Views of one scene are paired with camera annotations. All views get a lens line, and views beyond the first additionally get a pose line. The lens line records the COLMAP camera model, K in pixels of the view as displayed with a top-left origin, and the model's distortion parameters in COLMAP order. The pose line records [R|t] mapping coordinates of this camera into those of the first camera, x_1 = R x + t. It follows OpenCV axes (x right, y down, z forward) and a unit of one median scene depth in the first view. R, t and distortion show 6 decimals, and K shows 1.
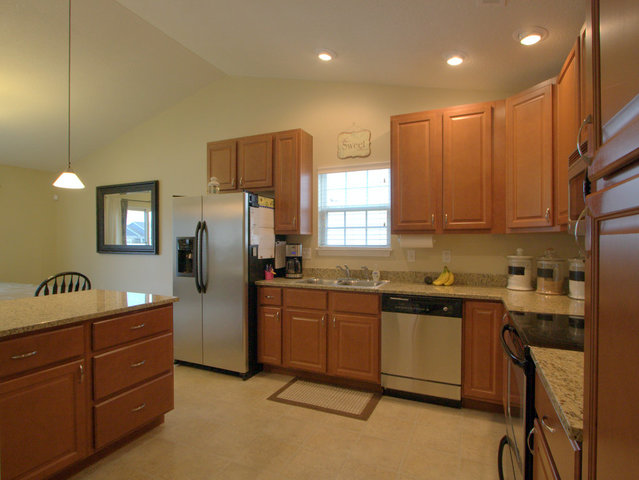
lens RADIAL K [[360.7, 0, 303.8], [0, 360.7, 241.4], [0, 0, 1]] dist [-0.018801, 0.000020]
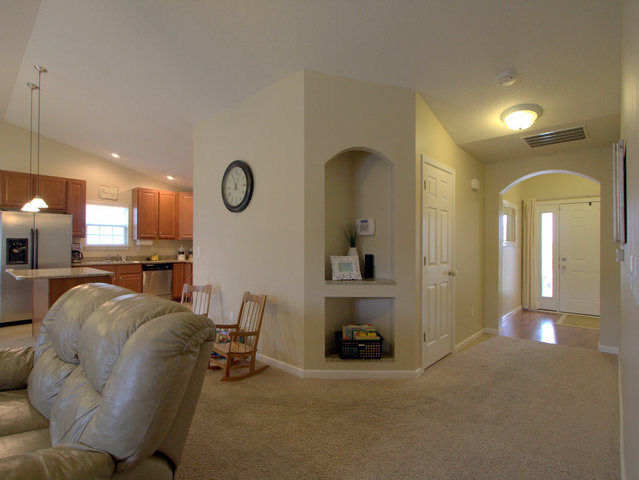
lens RADIAL K [[327.6, 0, 297.7], [0, 327.6, 243.3], [0, 0, 1]] dist [-0.014148, -0.000396]
pose [[0.316257, 0.007079, 0.948647, -1.280513], [-0.000048, 0.999972, -0.007446, 0.020285], [-0.948674, 0.002310, 0.316249, -0.564232]]
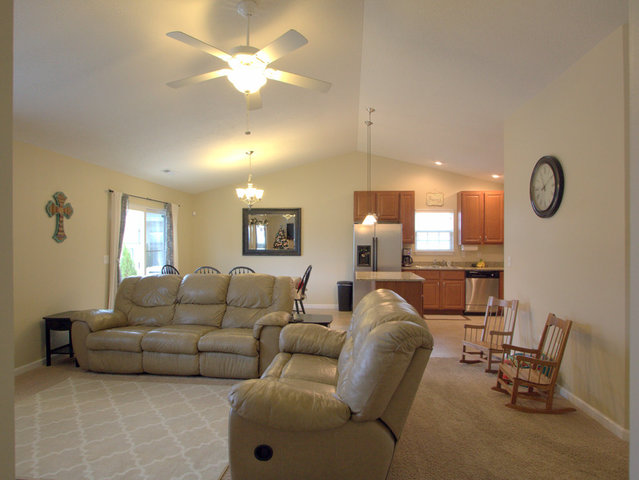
lens RADIAL K [[378.0, 0, 319.5], [0, 378.0, 240.0], [0, 0, 1]] dist [-0.022766, 0.001800]
pose [[0.934438, 0.007073, 0.356055, -1.277178], [-0.002046, 0.999893, -0.014493, -0.010999], [-0.356120, 0.012815, 0.934352, -0.775606]]
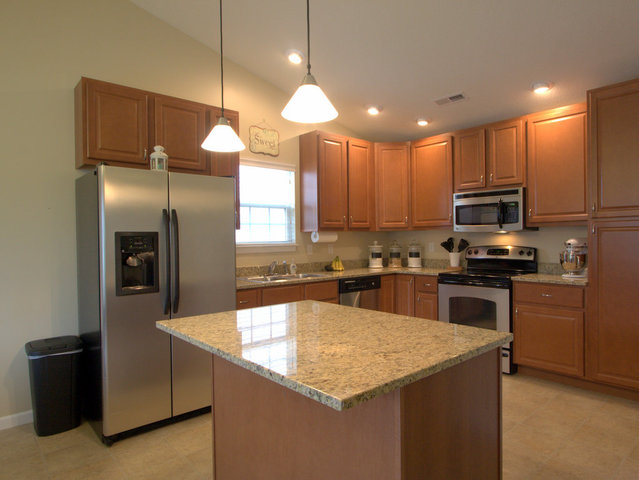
lens RADIAL K [[402.9, 0, 333.3], [0, 402.9, 242.4], [0, 0, 1]] dist [-0.002583, -0.000876]
pose [[0.377596, -0.013193, 0.925876, -0.878869], [0.016203, 0.999840, 0.007639, 0.007913], [-0.925828, 0.012118, 0.377750, 0.423341]]
